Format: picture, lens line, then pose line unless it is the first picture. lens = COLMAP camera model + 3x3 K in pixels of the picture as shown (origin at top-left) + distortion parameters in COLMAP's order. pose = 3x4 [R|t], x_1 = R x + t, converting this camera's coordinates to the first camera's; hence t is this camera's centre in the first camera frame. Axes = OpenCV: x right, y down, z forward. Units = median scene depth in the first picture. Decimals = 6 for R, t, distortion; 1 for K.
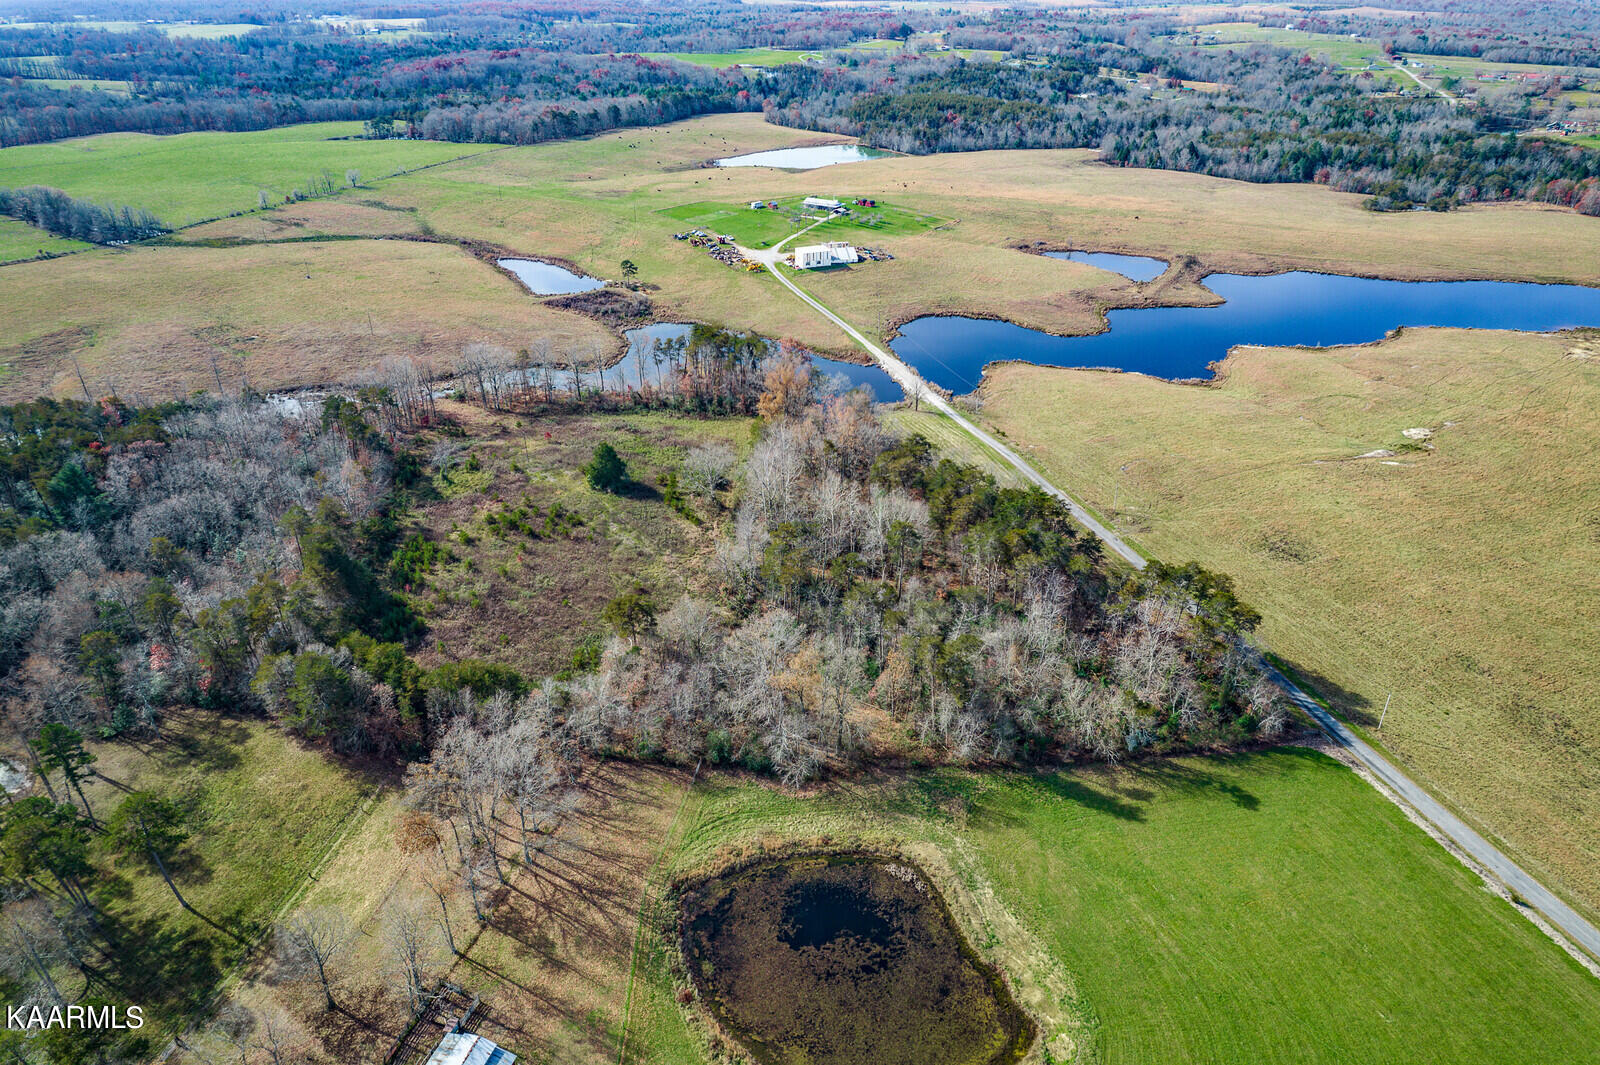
lens RADIAL K [[1031.0, 0, 800.0], [0, 1031.0, 532.5], [0, 0, 1]] dist [-0.085249, 0.078095]
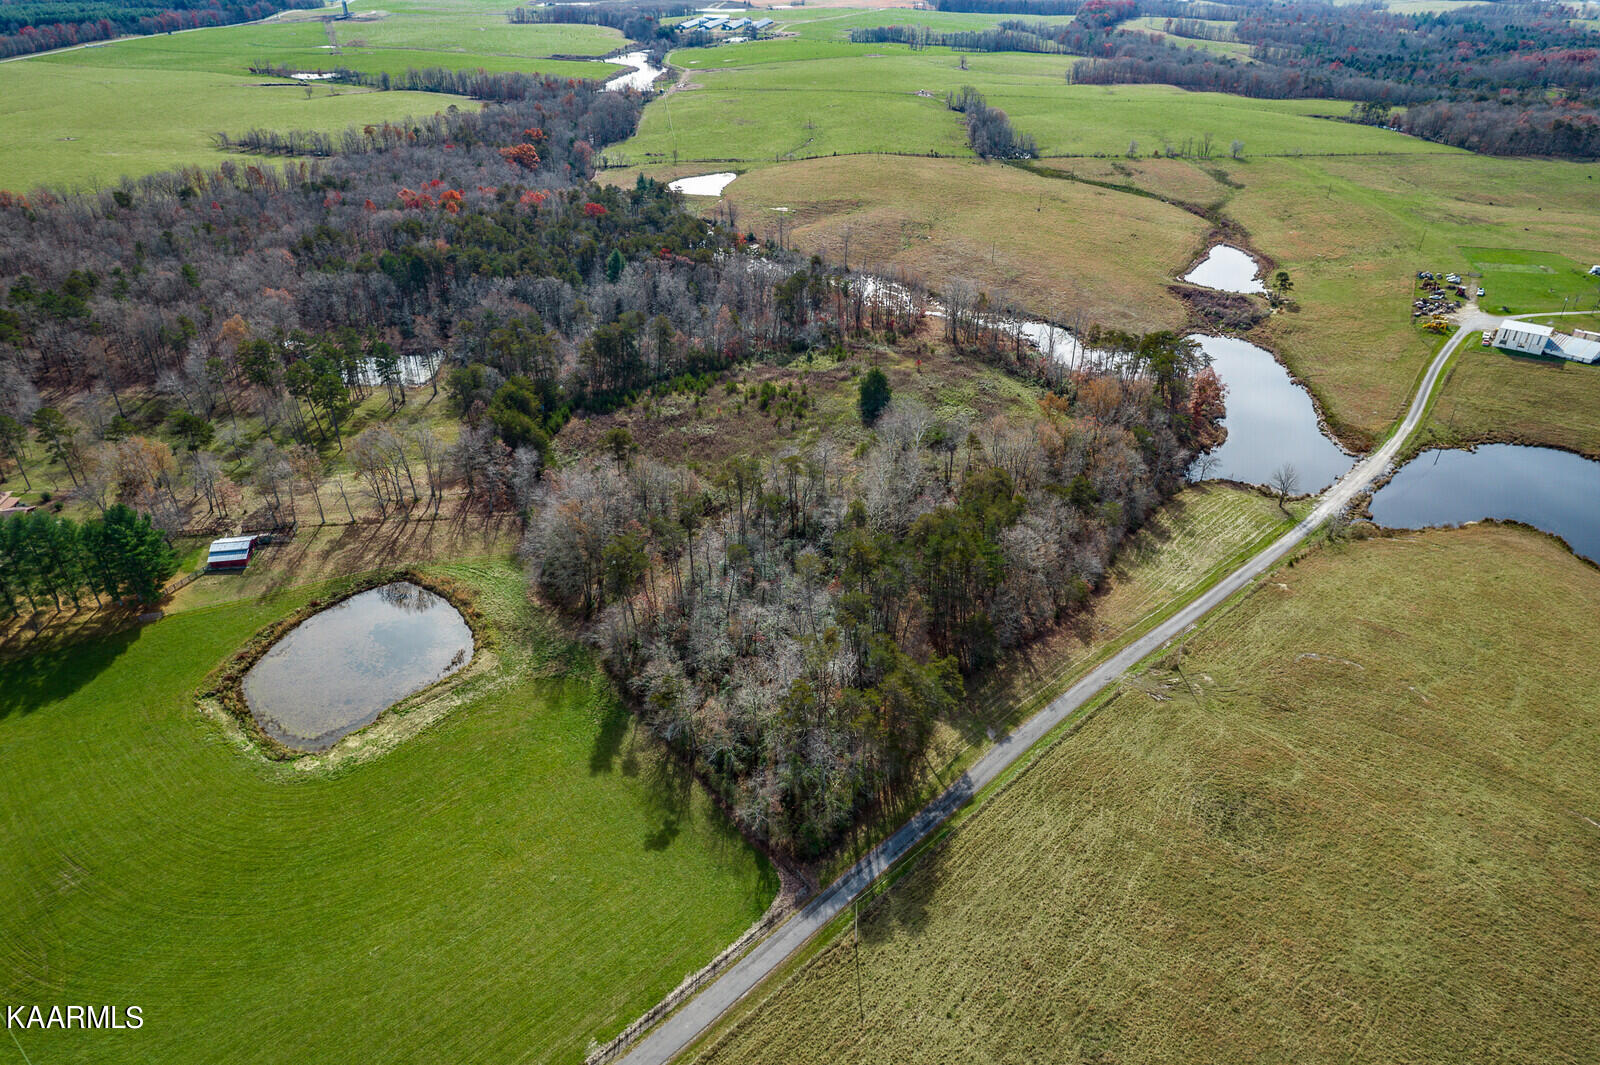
lens RADIAL K [[1031.0, 0, 800.0], [0, 1031.0, 532.5], [0, 0, 1]] dist [-0.085249, 0.078095]
pose [[0.477445, 0.442321, -0.759209, 1.042230], [-0.427888, 0.871719, 0.238783, -0.246456], [0.767436, 0.210851, 0.605462, 0.459682]]
